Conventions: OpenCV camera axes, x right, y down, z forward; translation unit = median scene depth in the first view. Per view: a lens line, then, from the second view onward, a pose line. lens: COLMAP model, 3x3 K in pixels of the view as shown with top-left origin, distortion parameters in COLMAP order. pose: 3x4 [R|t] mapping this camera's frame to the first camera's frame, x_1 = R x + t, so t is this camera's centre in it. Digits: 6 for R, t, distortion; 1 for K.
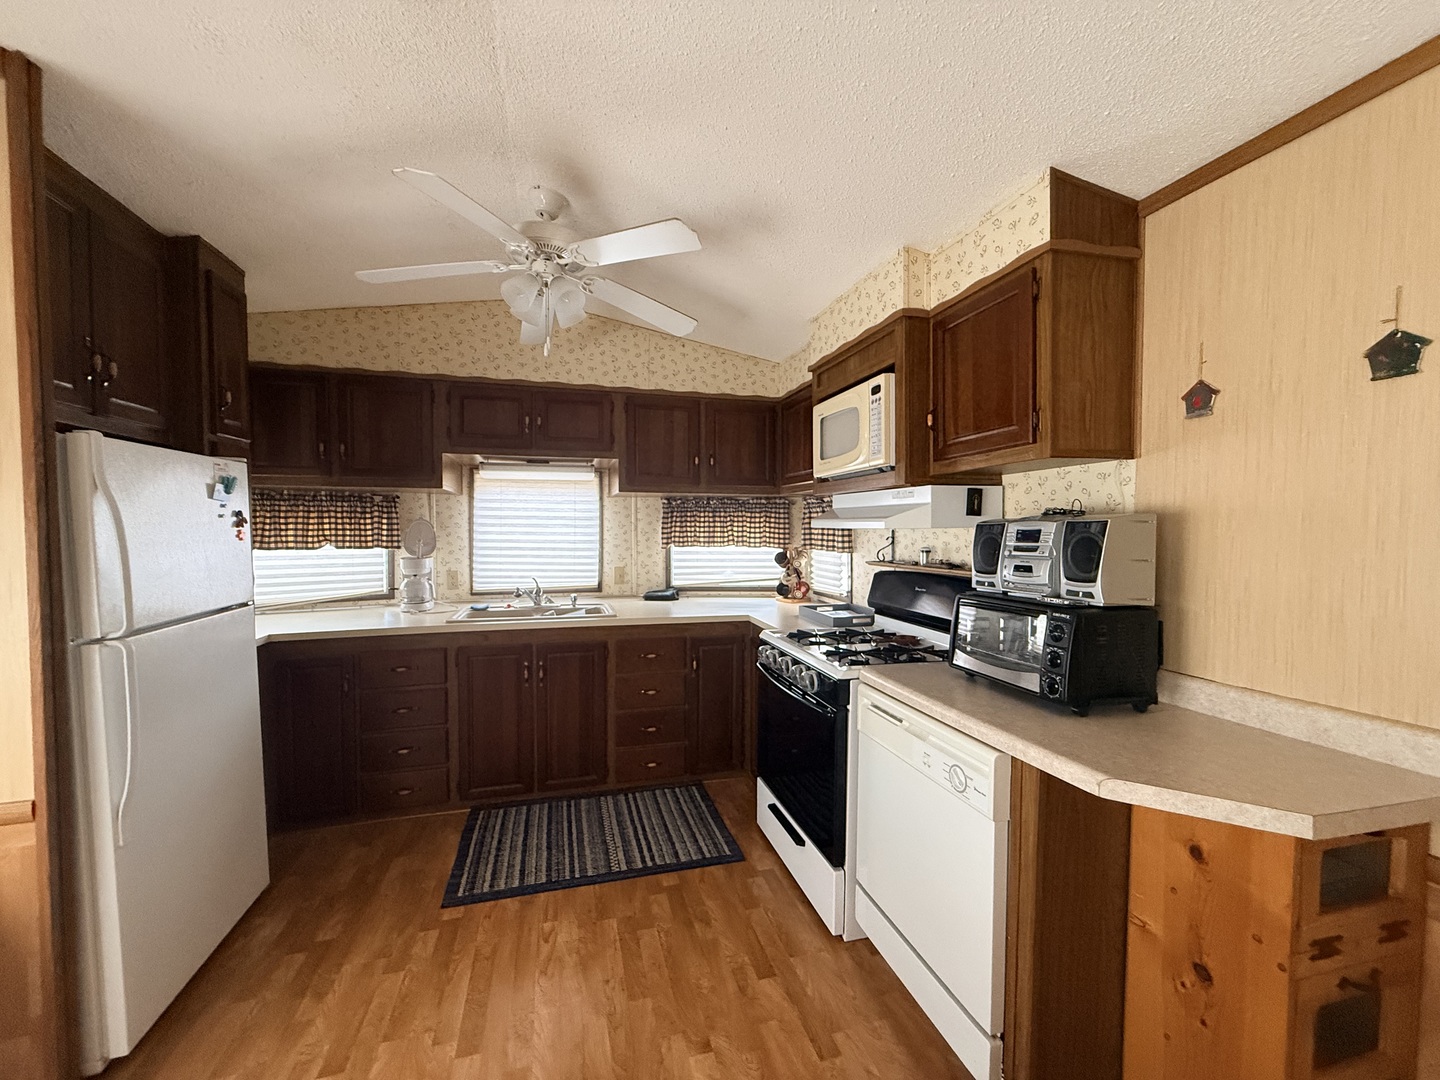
lens RADIAL K [[574.3, 0, 715.6], [0, 574.3, 541.6], [0, 0, 1]] dist [-0.001055, 0.000440]
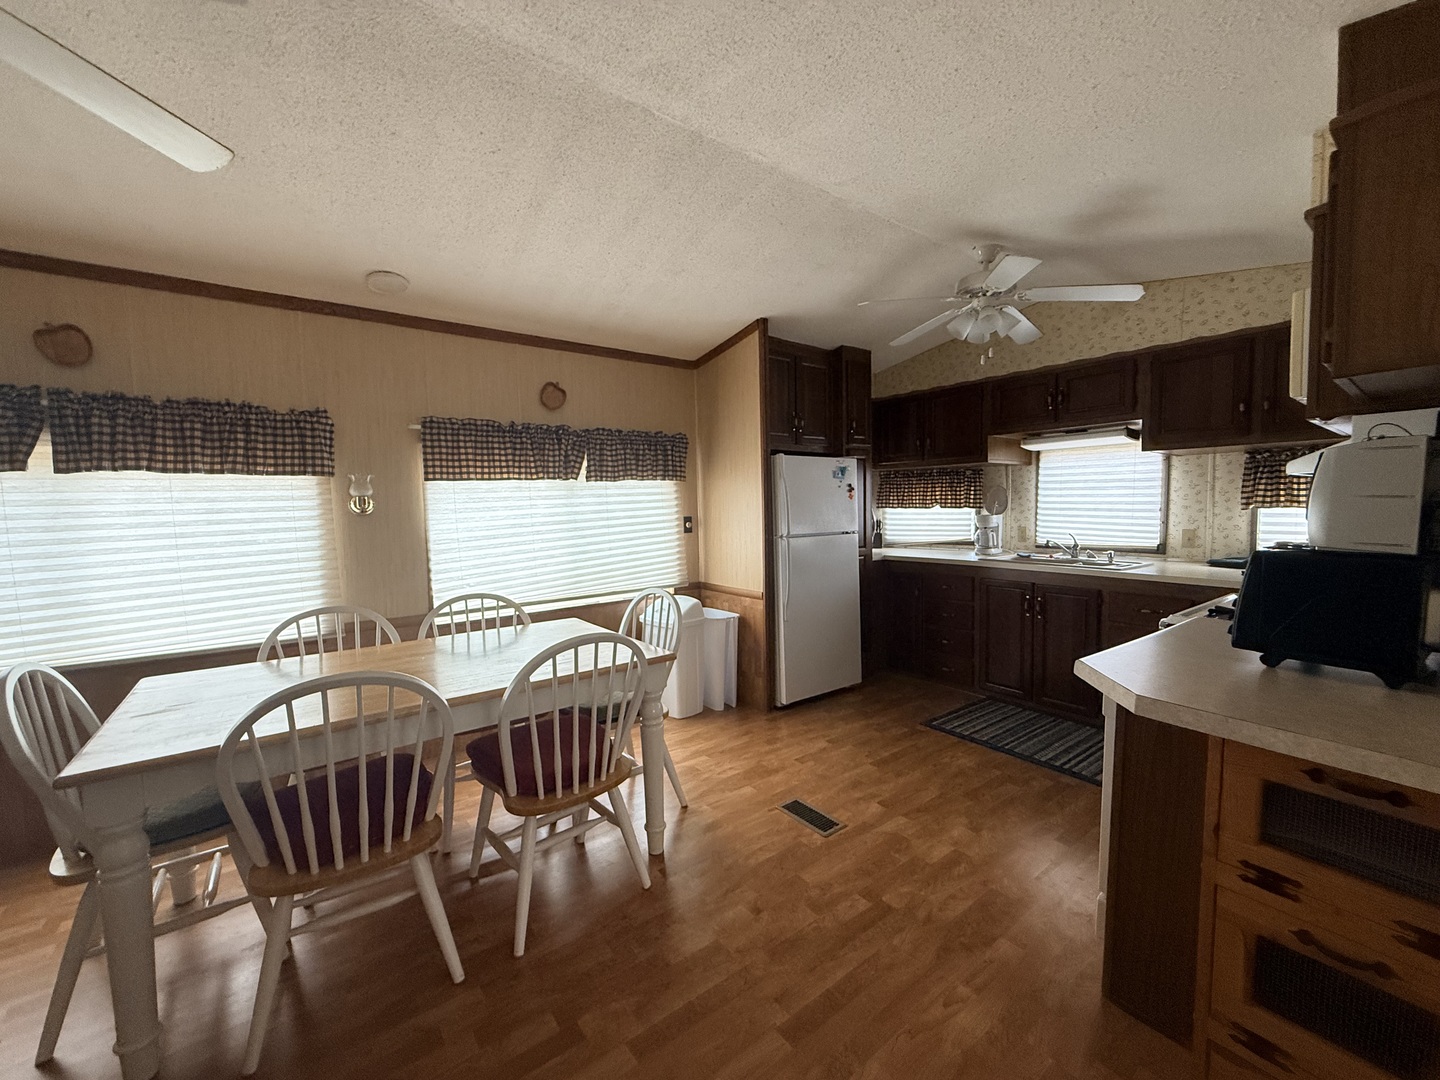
lens RADIAL K [[574.3, 0, 718.7], [0, 574.3, 542.4], [0, 0, 1]] dist [-0.001055, 0.000440]
pose [[0.359946, 0.053256, -0.931452, 0.501645], [-0.011700, 0.998549, 0.052571, 0.028737], [0.932900, -0.008025, 0.360047, -0.069681]]
